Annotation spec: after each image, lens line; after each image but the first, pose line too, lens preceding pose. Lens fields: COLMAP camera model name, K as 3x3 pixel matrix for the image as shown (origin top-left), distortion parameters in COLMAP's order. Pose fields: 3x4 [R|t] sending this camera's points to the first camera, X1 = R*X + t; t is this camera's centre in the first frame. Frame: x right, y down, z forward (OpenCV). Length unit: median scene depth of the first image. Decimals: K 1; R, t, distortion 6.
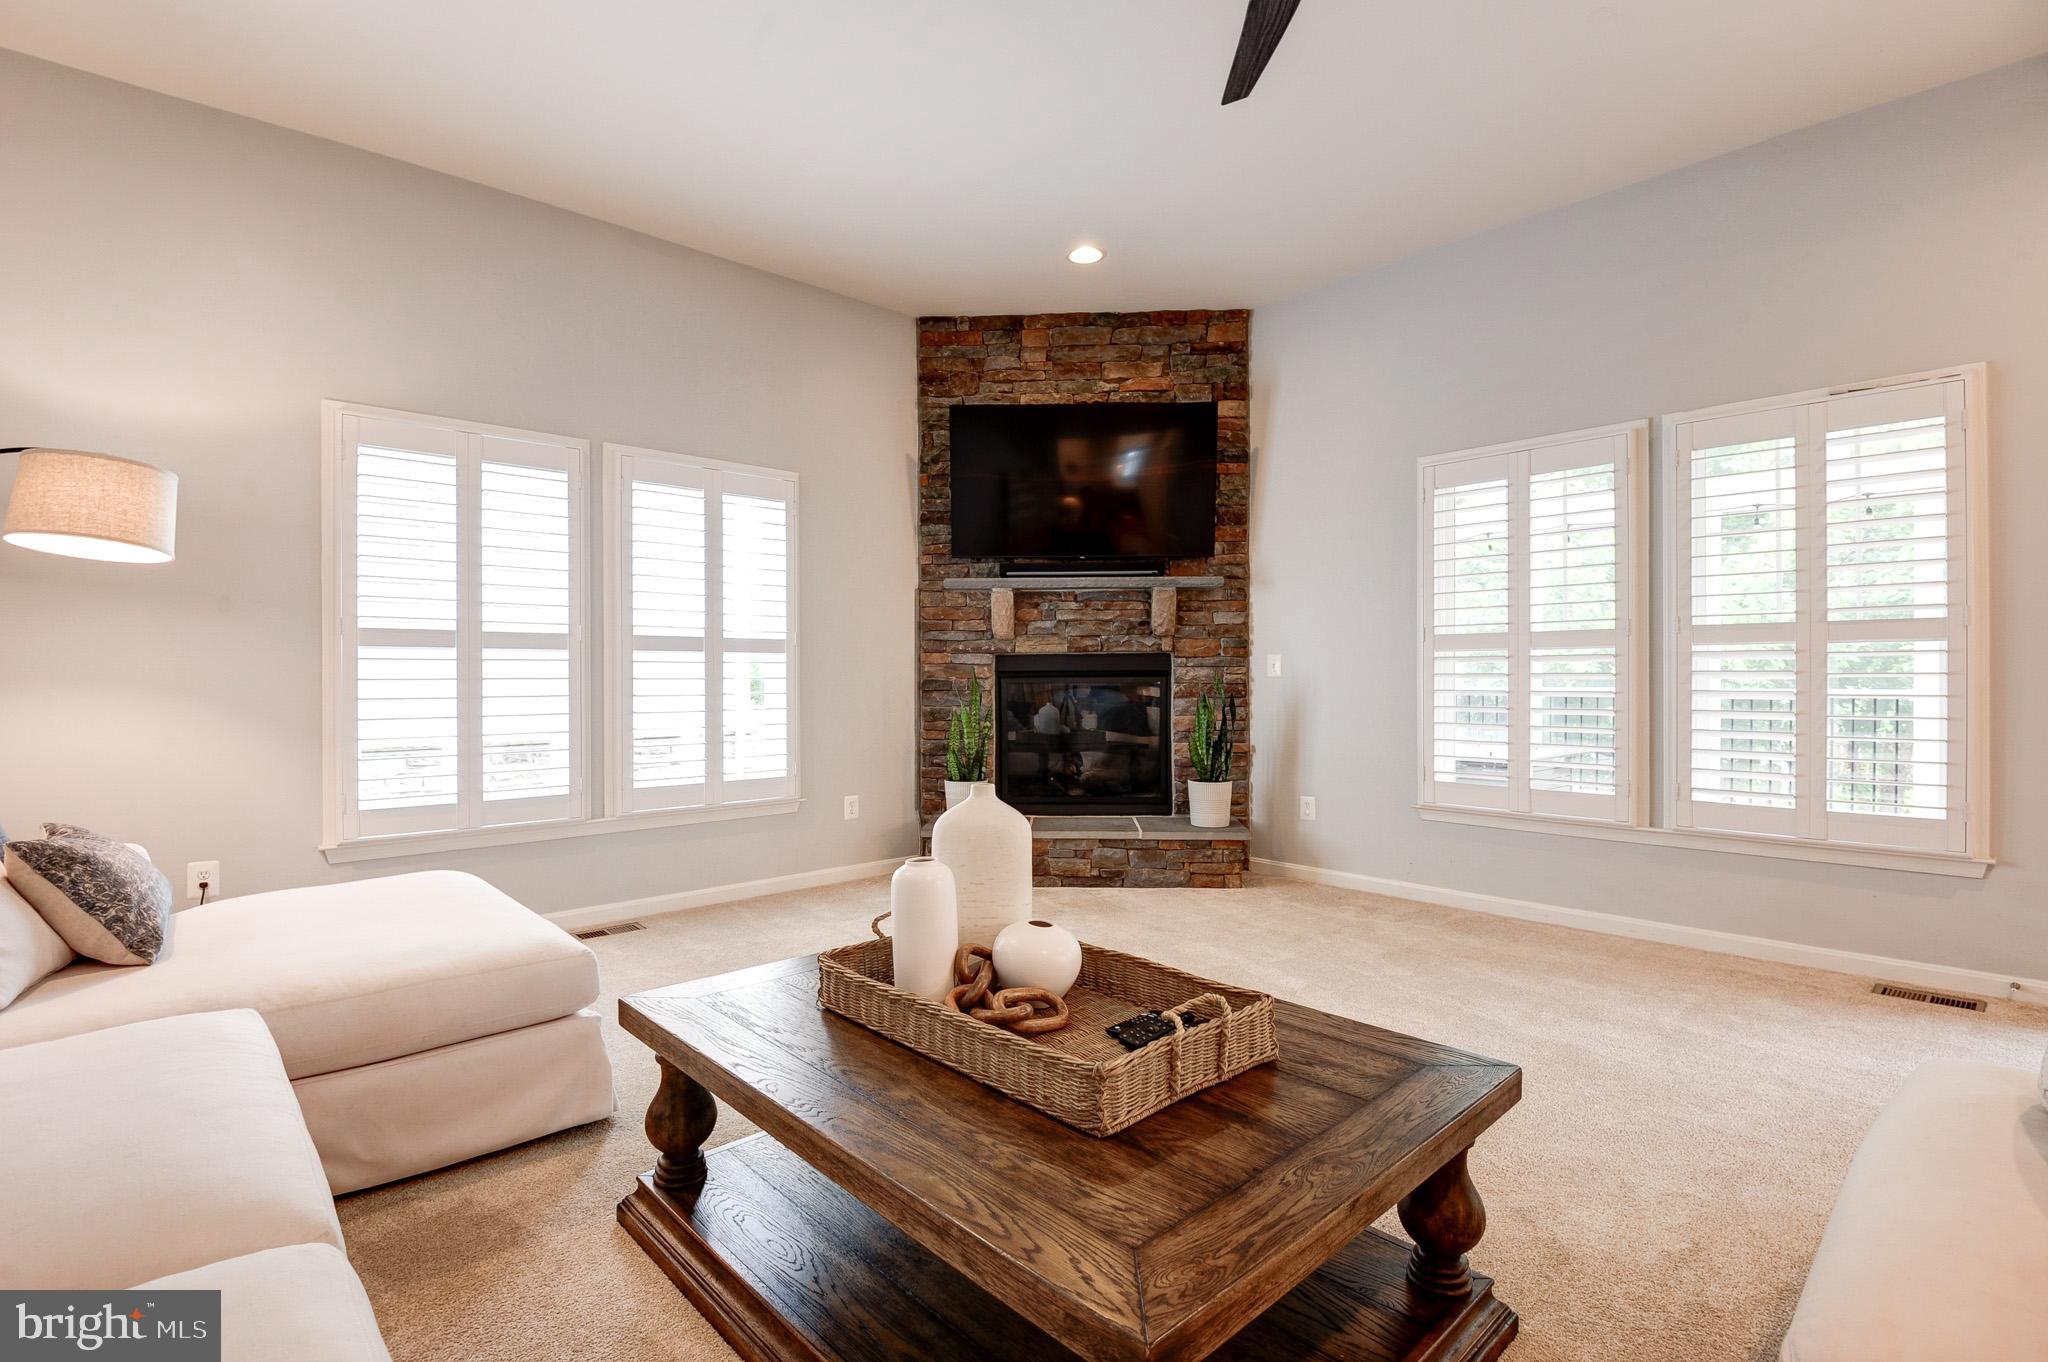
lens RADIAL K [[922.5, 0, 955.2], [0, 922.5, 683.9], [0, 0, 1]] dist [0.002924, -0.020451]
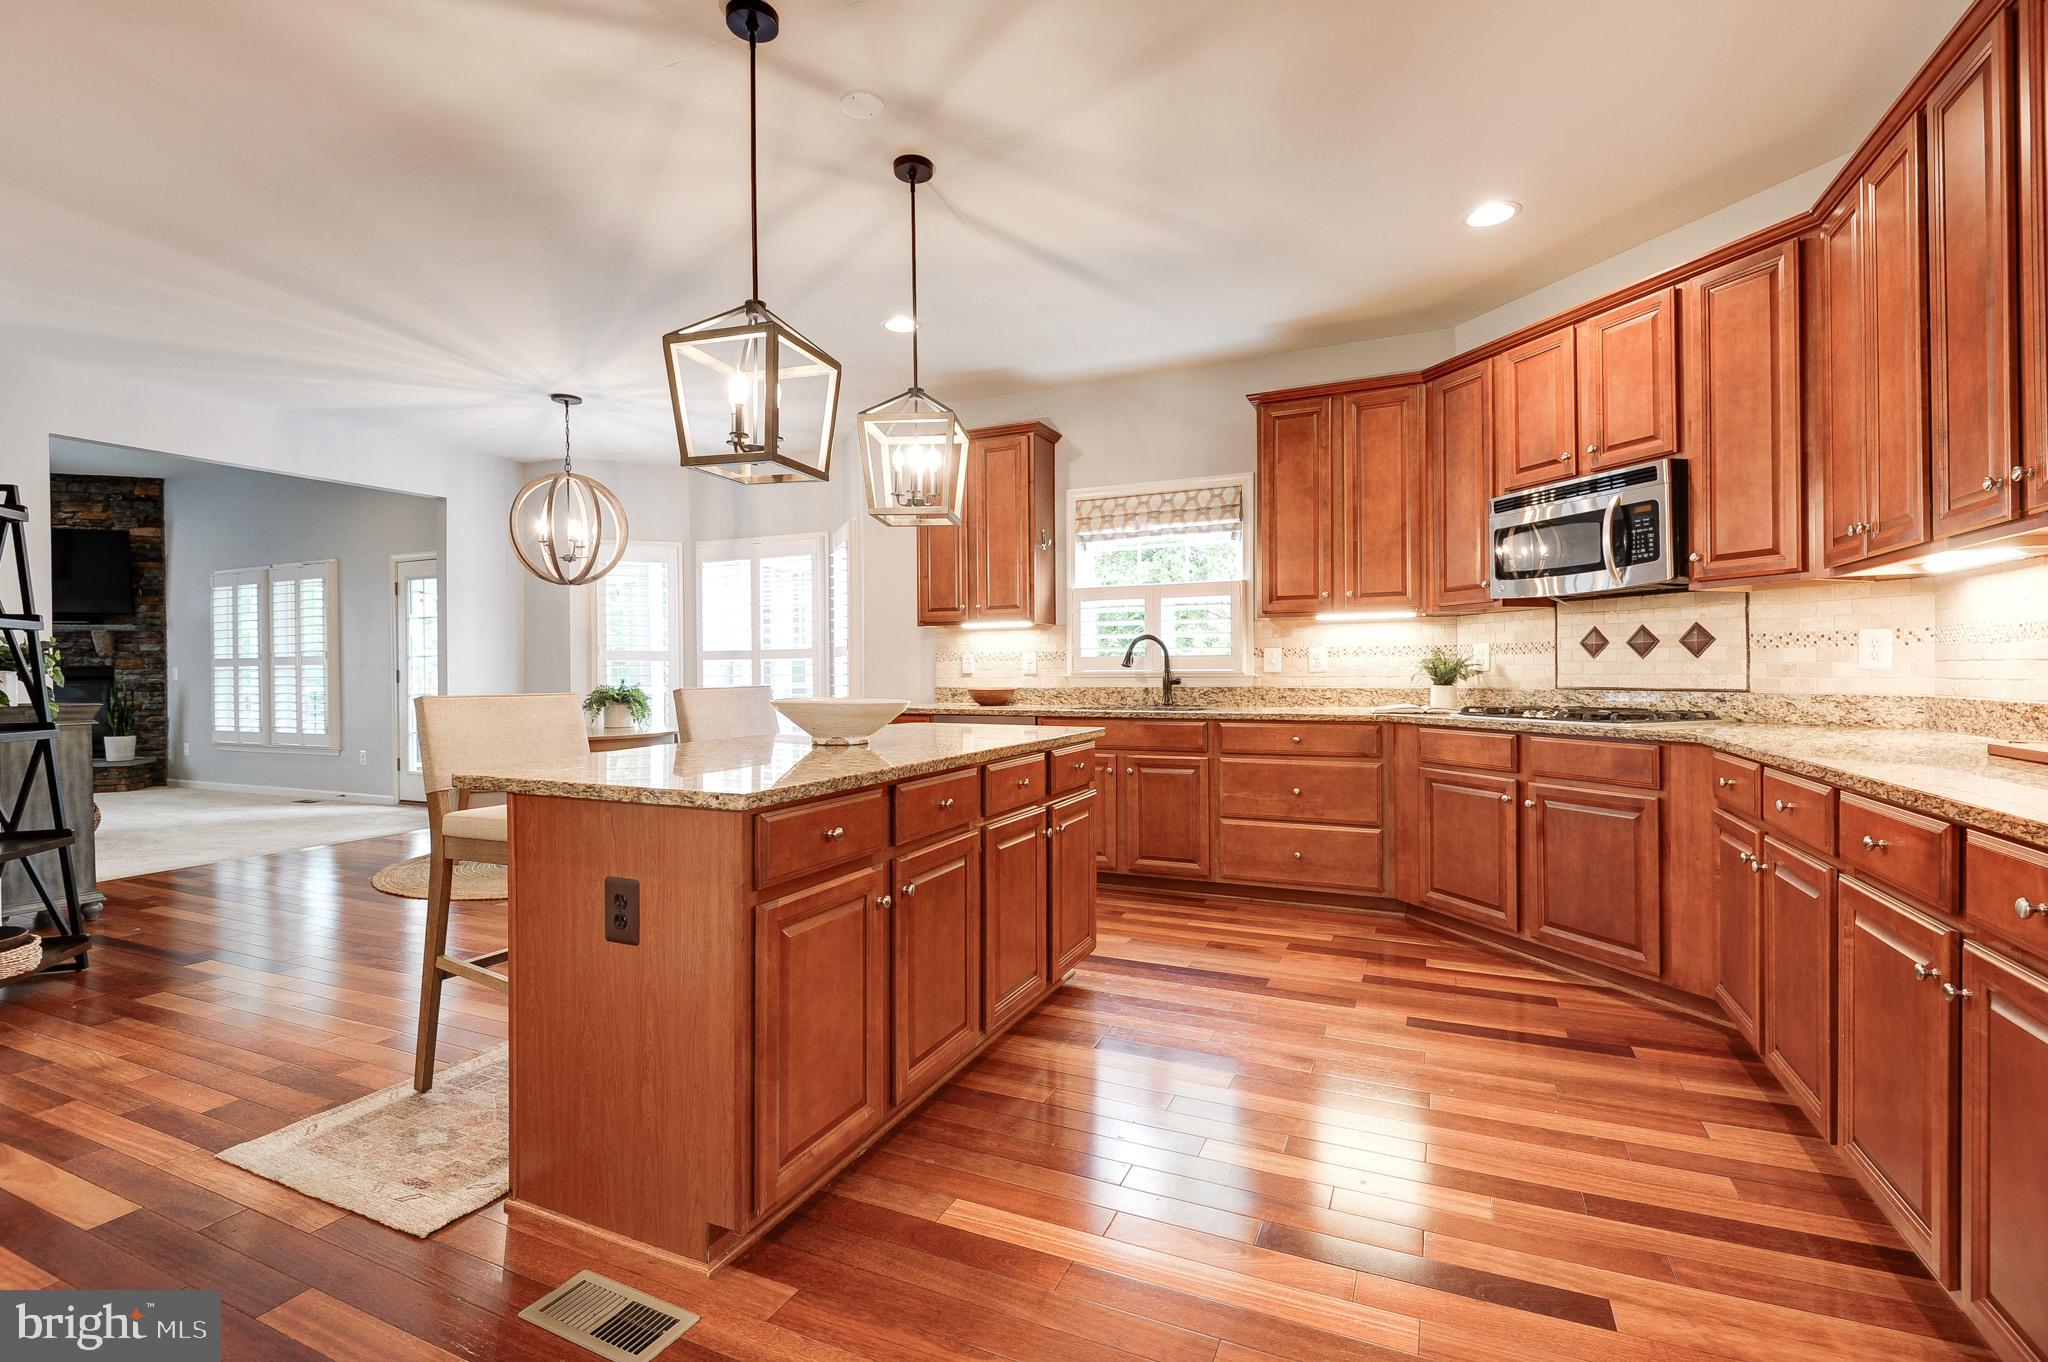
lens RADIAL K [[928.6, 0, 1013.8], [0, 928.6, 687.2], [0, 0, 1]] dist [0.027062, -0.023915]
pose [[0.907978, -0.010187, 0.418895, 1.069157], [0.008238, 0.999945, 0.006462, 0.008979], [-0.418938, -0.002417, 0.908012, -1.382208]]
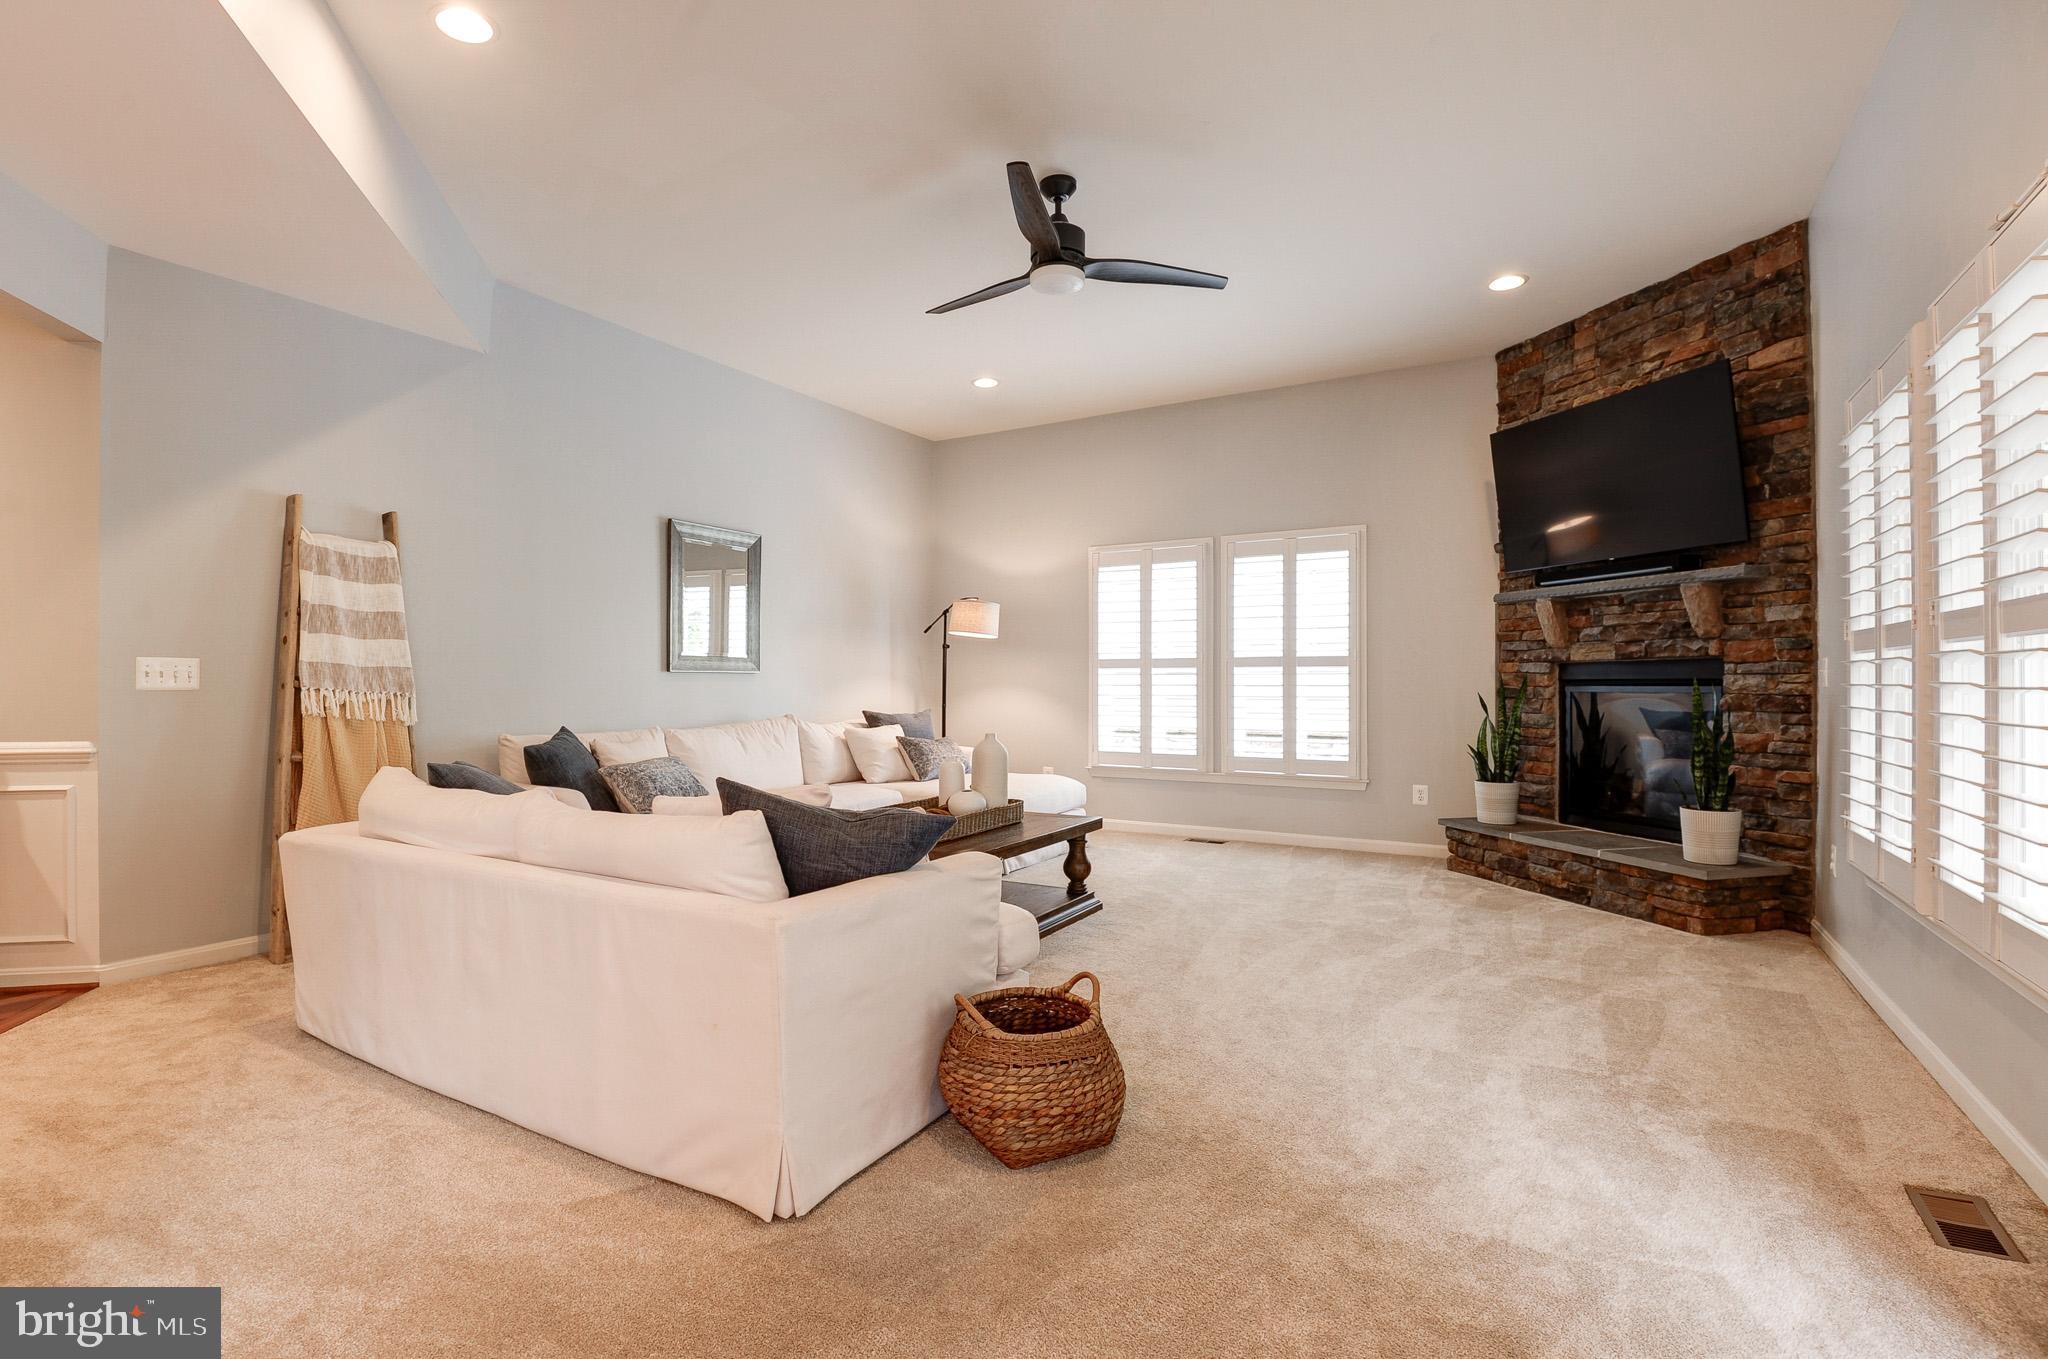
lens RADIAL K [[967.9, 0, 1023.6], [0, 967.9, 673.5], [0, 0, 1]] dist [0.006087, -0.026833]
pose [[0.328126, -0.005581, -0.944618, 0.864485], [-0.005782, 0.999952, -0.007916, -0.008582], [0.944616, 0.008060, 0.328078, 0.107387]]
